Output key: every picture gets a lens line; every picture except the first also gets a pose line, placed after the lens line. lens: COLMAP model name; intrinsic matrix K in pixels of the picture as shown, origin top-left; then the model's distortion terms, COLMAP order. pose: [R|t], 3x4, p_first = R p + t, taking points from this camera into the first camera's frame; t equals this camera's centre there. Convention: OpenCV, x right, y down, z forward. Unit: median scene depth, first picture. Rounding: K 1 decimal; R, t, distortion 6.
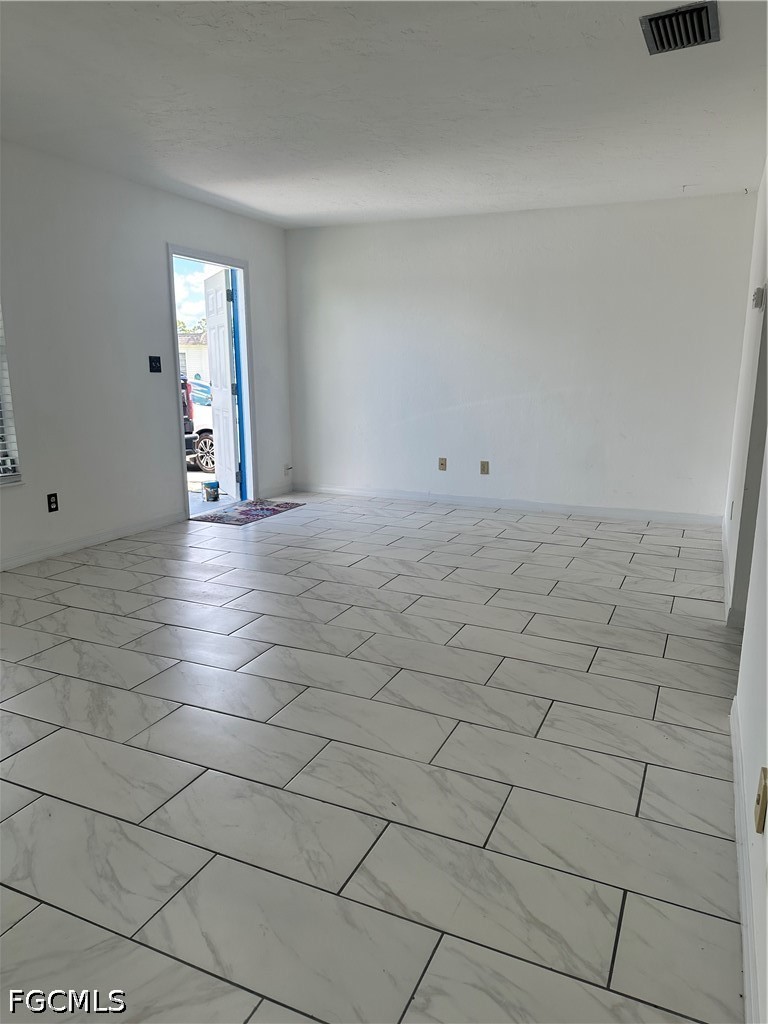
lens RADIAL K [[719.8, 0, 379.2], [0, 719.8, 516.0], [0, 0, 1]] dist [0.060547, -0.060050]
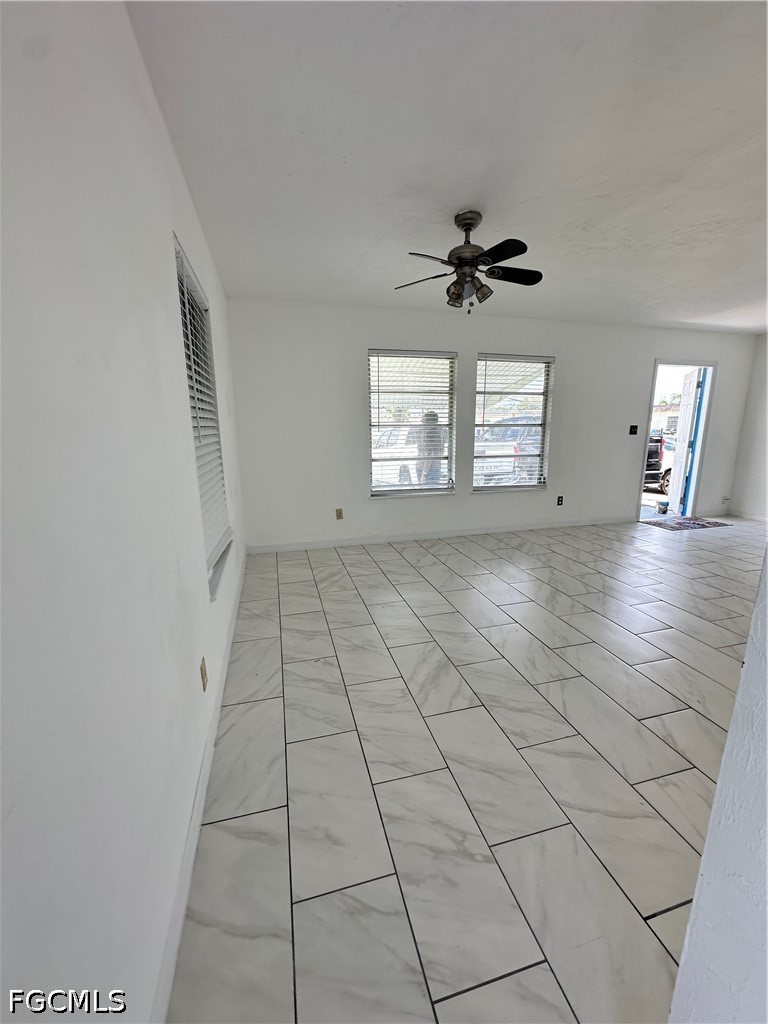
lens RADIAL K [[409.5, 0, 383.4], [0, 409.5, 517.2], [0, 0, 1]] dist [-0.004227, 0.001423]
pose [[0.638212, 0.162129, -0.752595, 0.119551], [-0.148166, 0.985165, 0.086584, 0.000324], [0.755468, 0.056250, 0.652766, -0.118018]]
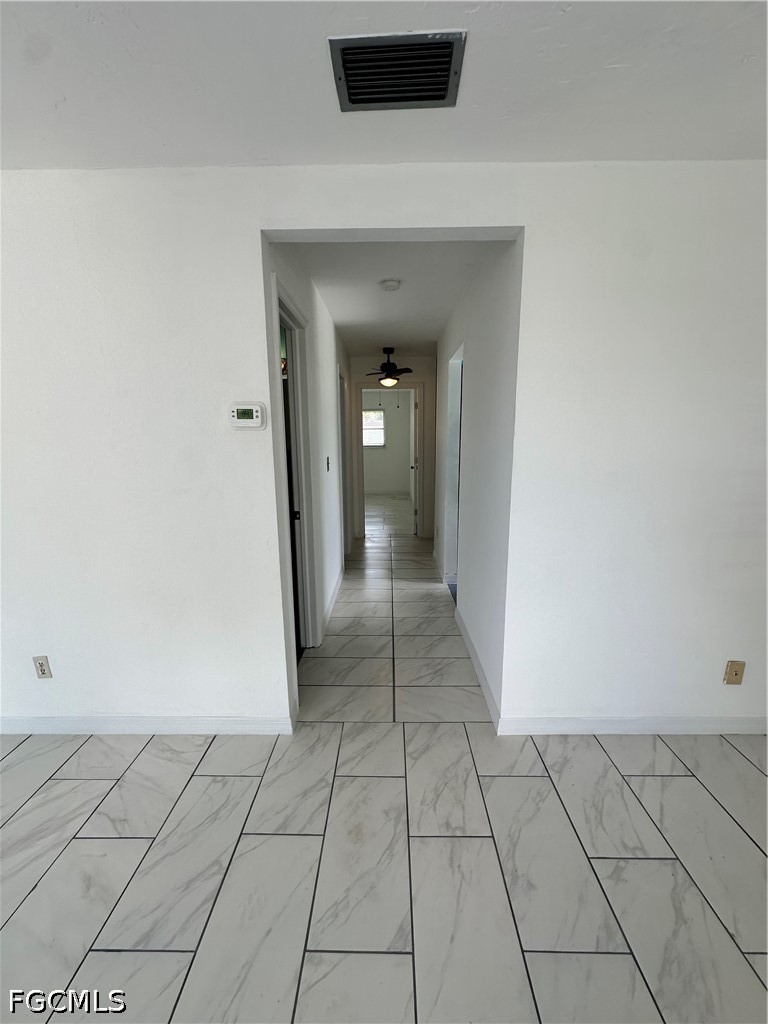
lens RADIAL K [[409.5, 0, 384.1], [0, 409.5, 514.7], [0, 0, 1]] dist [-0.004227, 0.001423]
pose [[-0.405304, -0.175177, 0.897241, -0.035710], [0.189657, 0.944003, 0.269979, -0.275612], [-0.894292, 0.279592, -0.349385, 1.016571]]
